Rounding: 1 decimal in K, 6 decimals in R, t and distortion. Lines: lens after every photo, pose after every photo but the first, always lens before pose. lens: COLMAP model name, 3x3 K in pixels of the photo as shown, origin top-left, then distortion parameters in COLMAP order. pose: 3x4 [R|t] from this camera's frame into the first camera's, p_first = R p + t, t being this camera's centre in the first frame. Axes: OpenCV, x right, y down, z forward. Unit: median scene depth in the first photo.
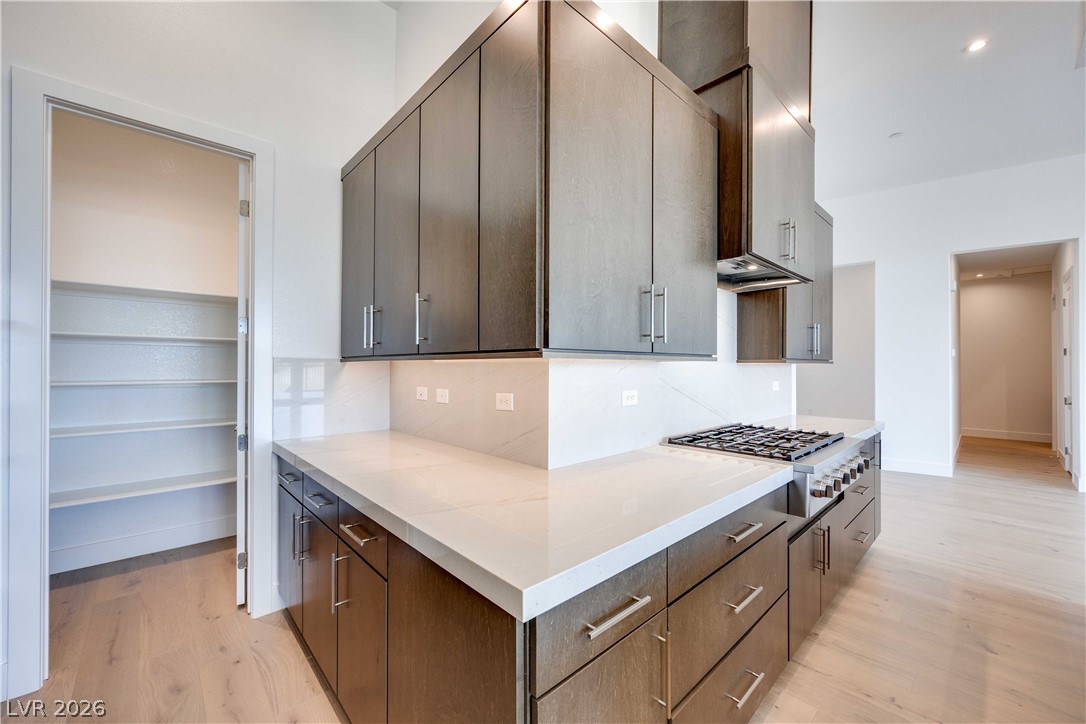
lens RADIAL K [[442.7, 0, 573.9], [0, 442.7, 368.5], [0, 0, 1]] dist [-0.001621, 0.000169]
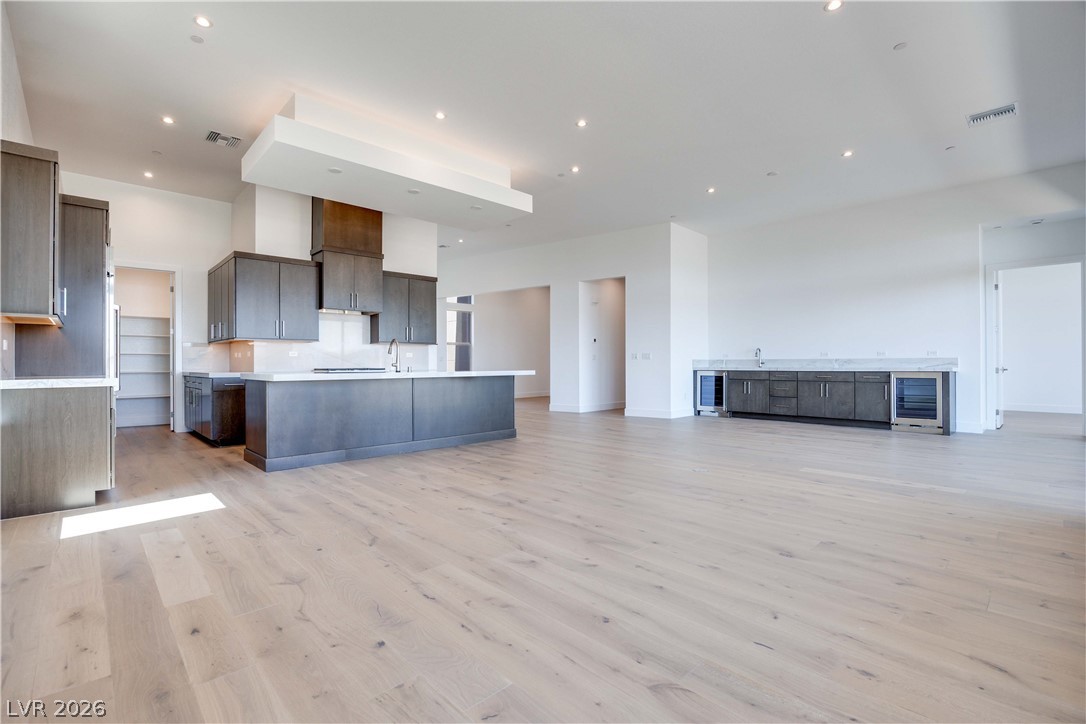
lens RADIAL K [[514.8, 0, 538.9], [0, 514.8, 366.8], [0, 0, 1]] dist [-0.001456, -0.000164]
pose [[0.999602, -0.006146, -0.027529, 1.156437], [0.006245, 0.999974, 0.003489, 0.091447], [0.027507, -0.003659, 0.999615, -1.524515]]
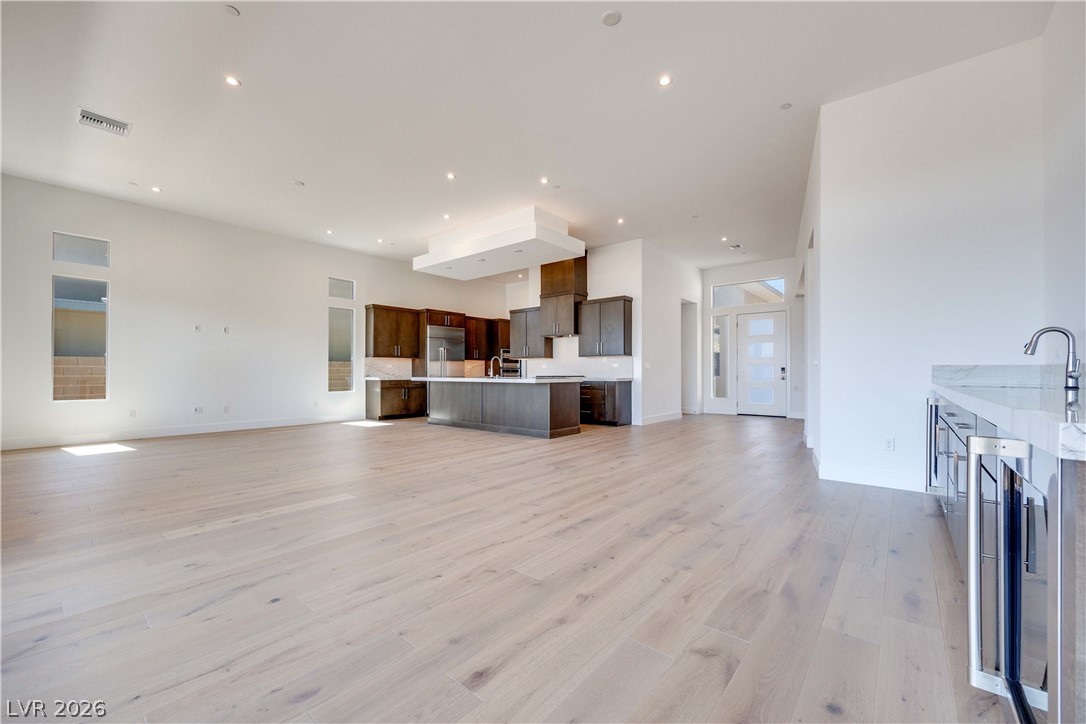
lens RADIAL K [[435.0, 0, 526.8], [0, 435.0, 372.4], [0, 0, 1]] dist [0.000062, 0.000115]
pose [[0.070998, -0.002907, -0.997472, 2.952455], [-0.001062, 0.999995, -0.002990, 0.087764], [0.997476, 0.001271, 0.070994, 0.303305]]
